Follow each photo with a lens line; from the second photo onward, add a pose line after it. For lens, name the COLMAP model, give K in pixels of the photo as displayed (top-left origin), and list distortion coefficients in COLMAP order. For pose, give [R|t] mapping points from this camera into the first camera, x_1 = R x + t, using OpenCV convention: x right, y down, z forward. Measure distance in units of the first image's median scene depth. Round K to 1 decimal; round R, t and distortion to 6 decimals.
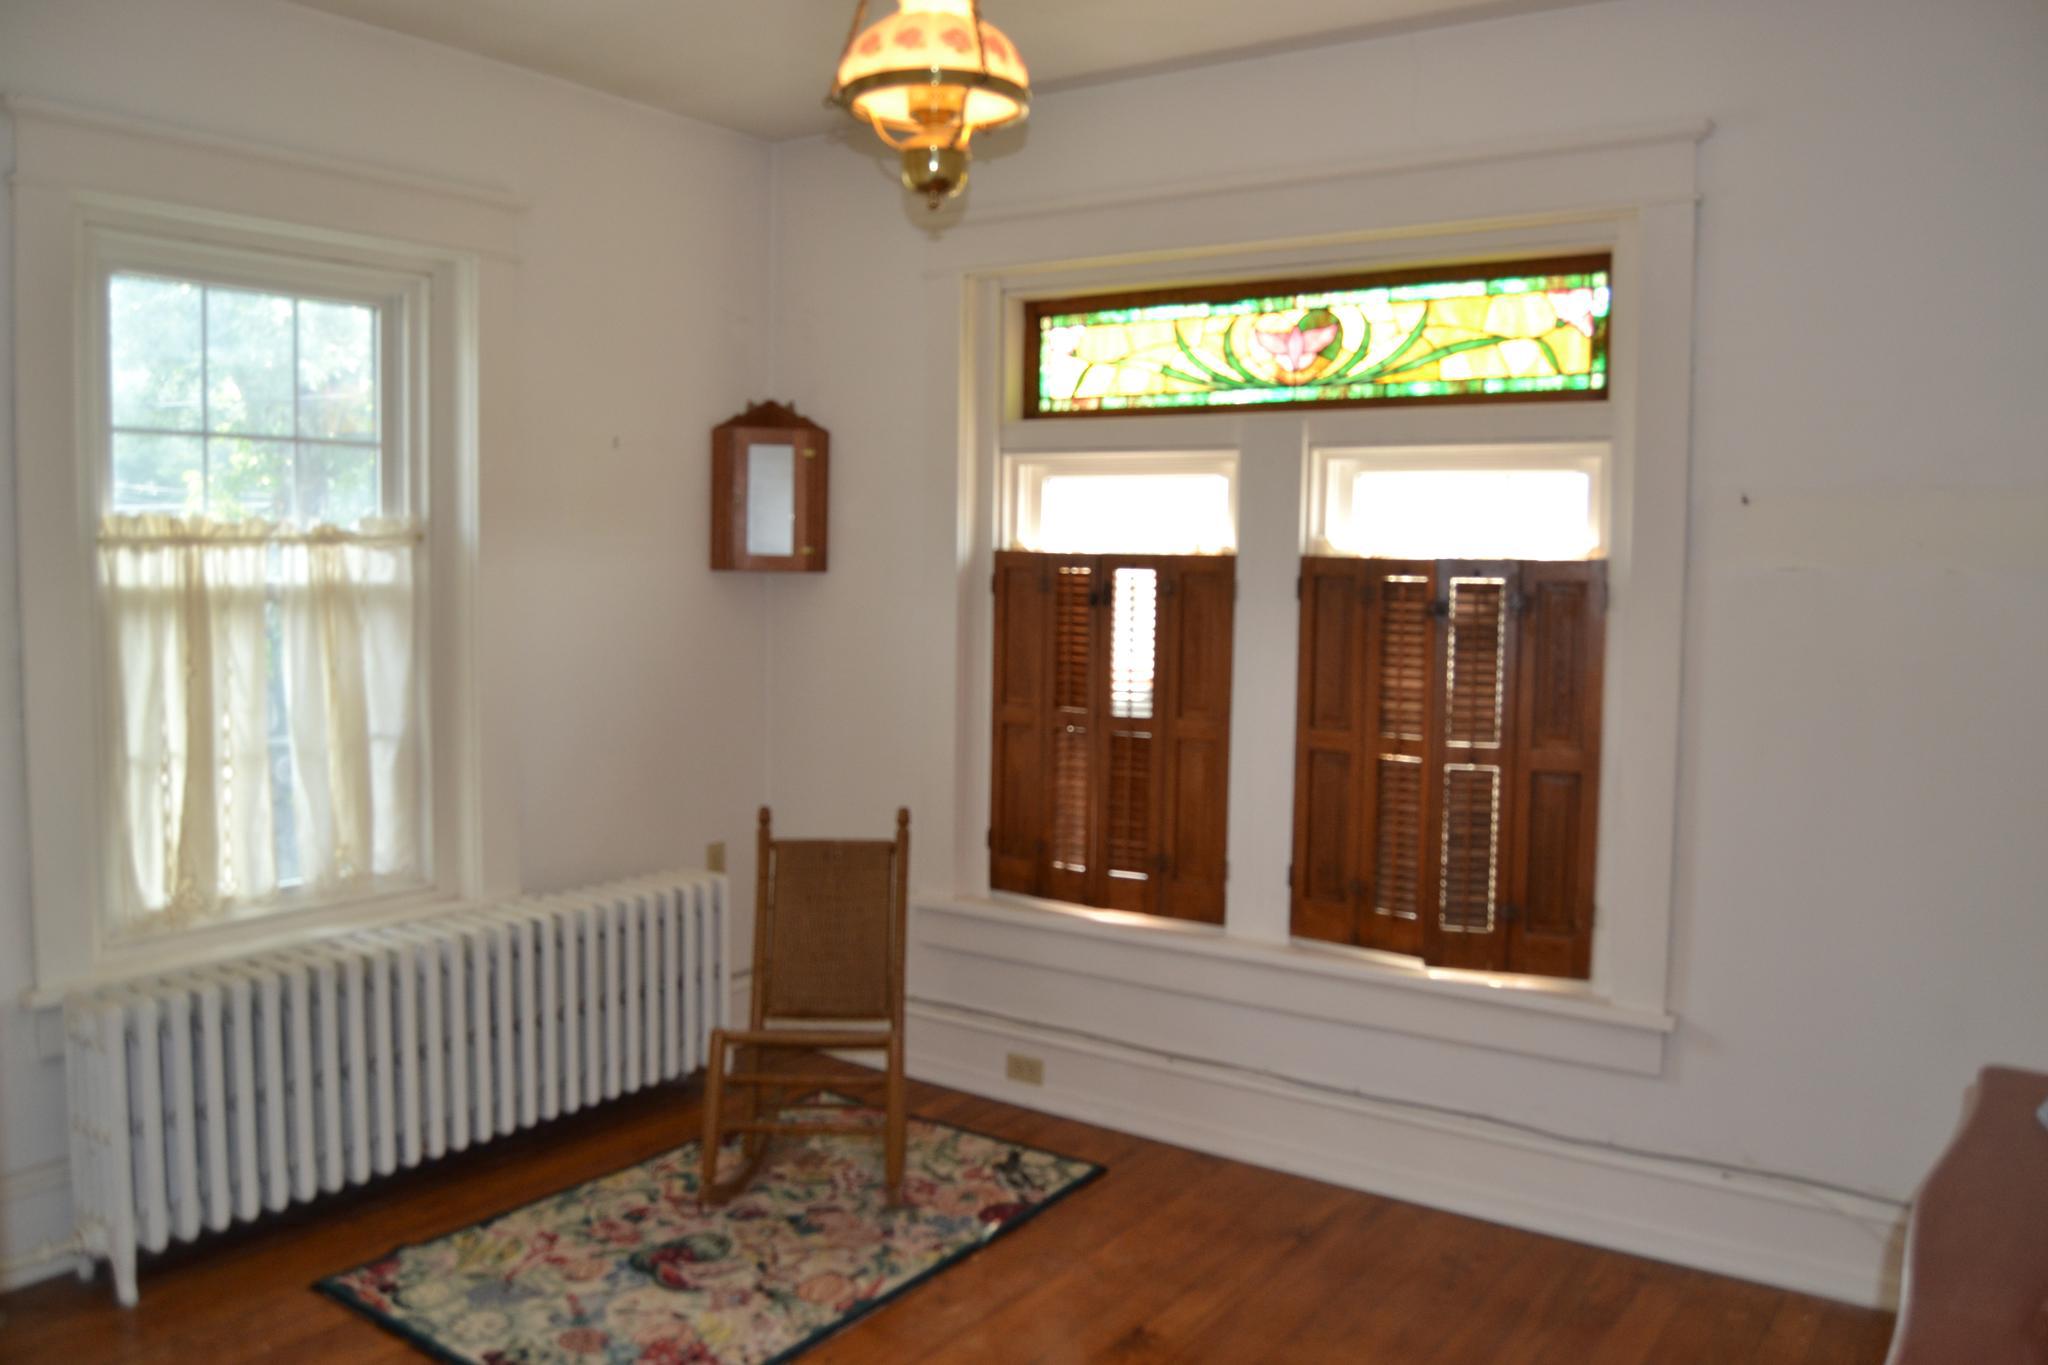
lens RADIAL K [[1644.9, 0, 1027.6], [0, 1644.9, 670.7], [0, 0, 1]] dist [-0.105518, 0.059389]
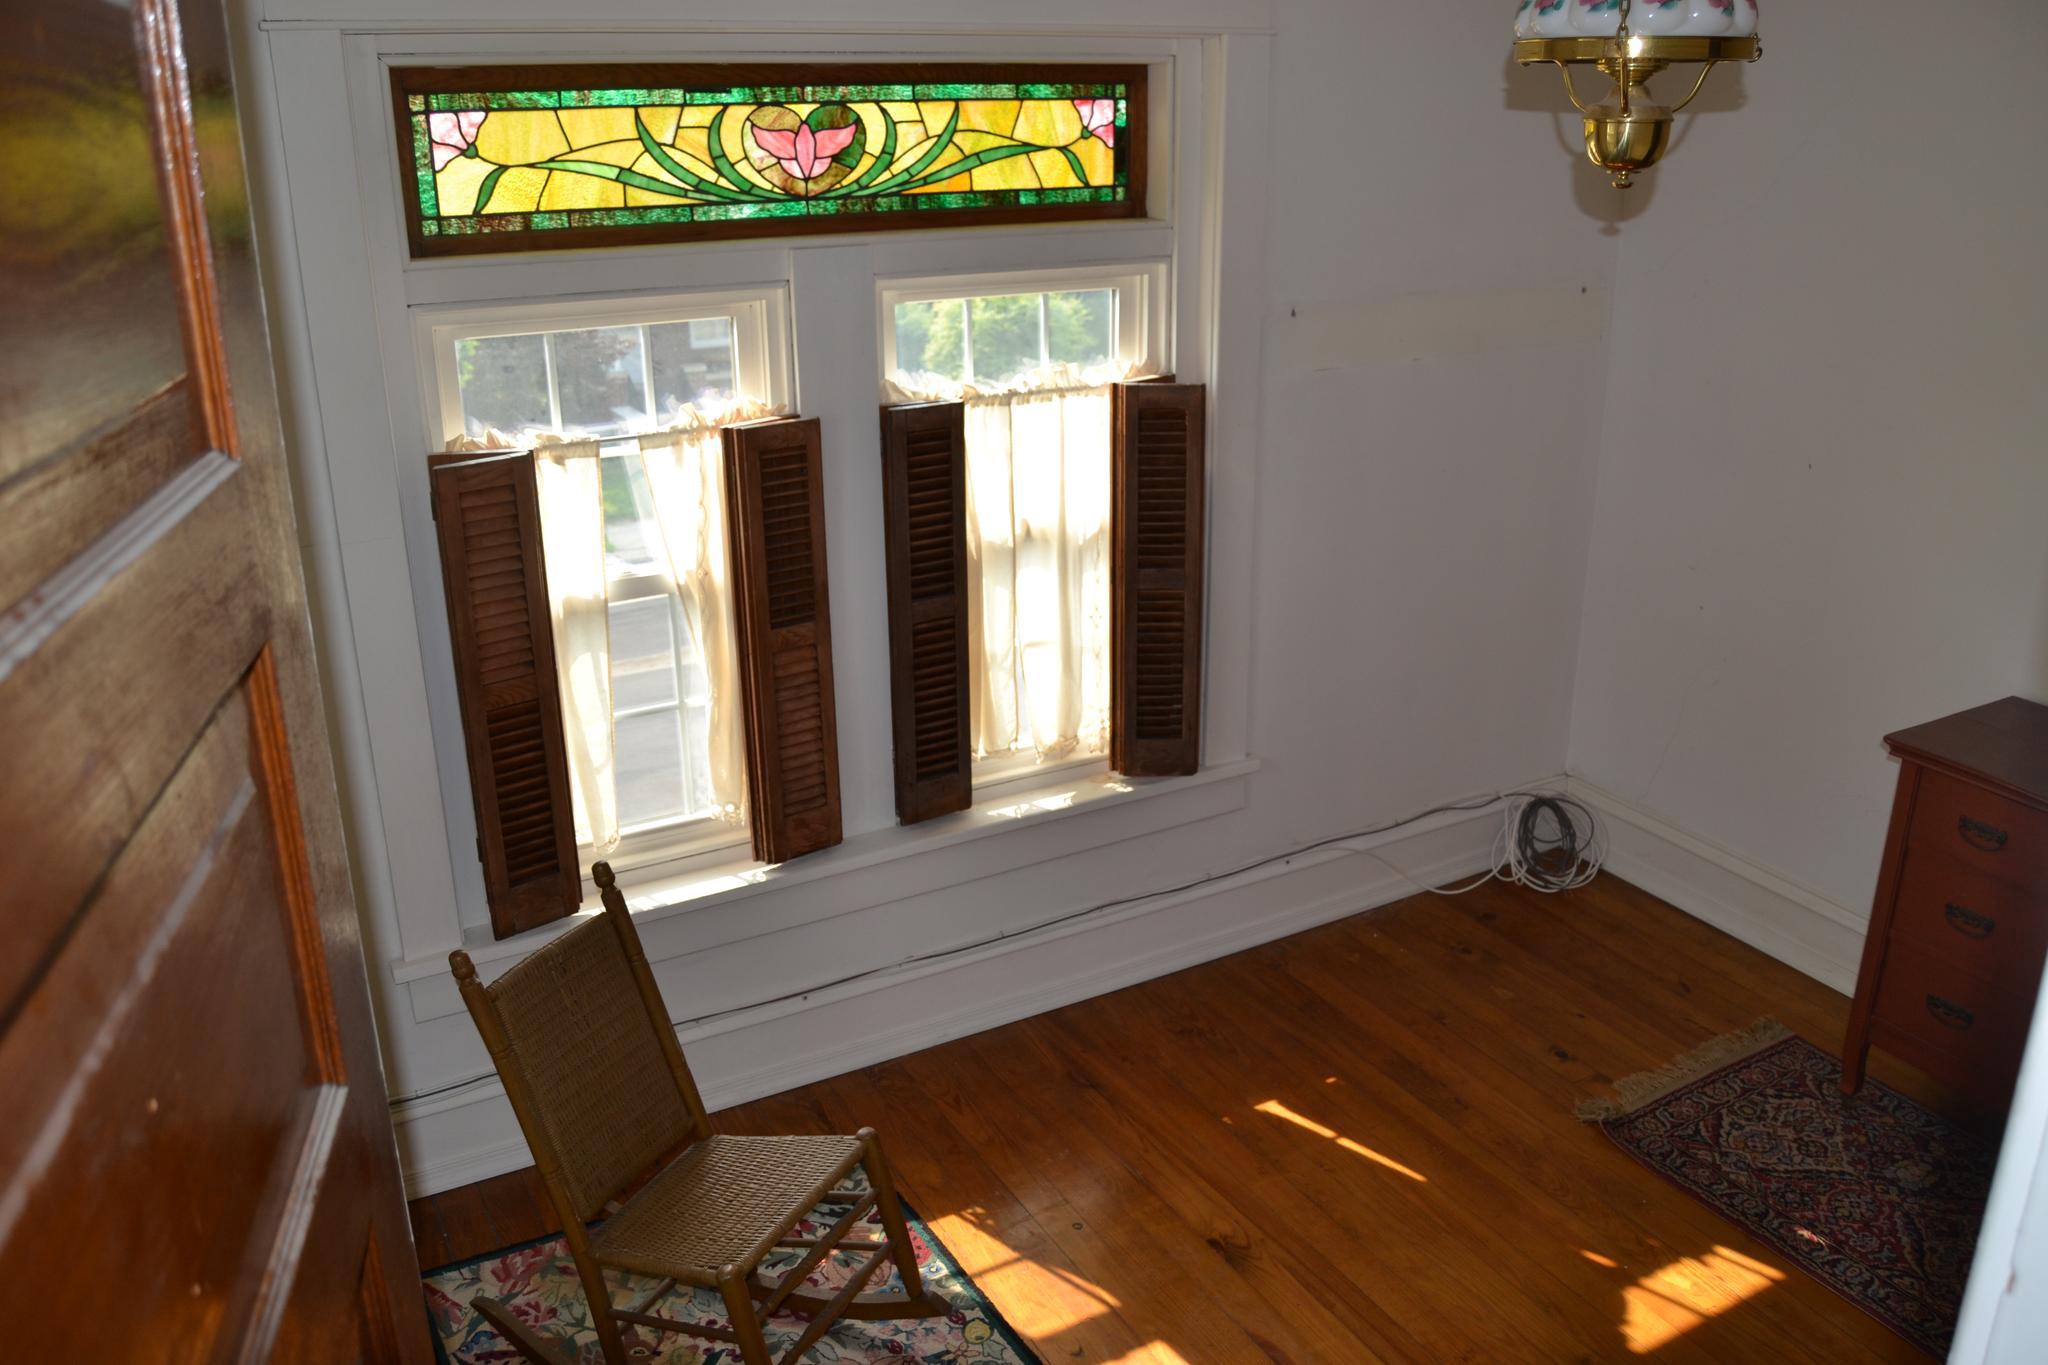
lens RADIAL K [[1644.9, 0, 1027.6], [0, 1644.9, 670.7], [0, 0, 1]] dist [-0.105518, 0.059389]
pose [[0.425724, -0.317481, 0.847328, -0.567138], [0.080092, 0.945972, 0.314201, -0.200540], [-0.901301, -0.065899, 0.428151, 0.541528]]
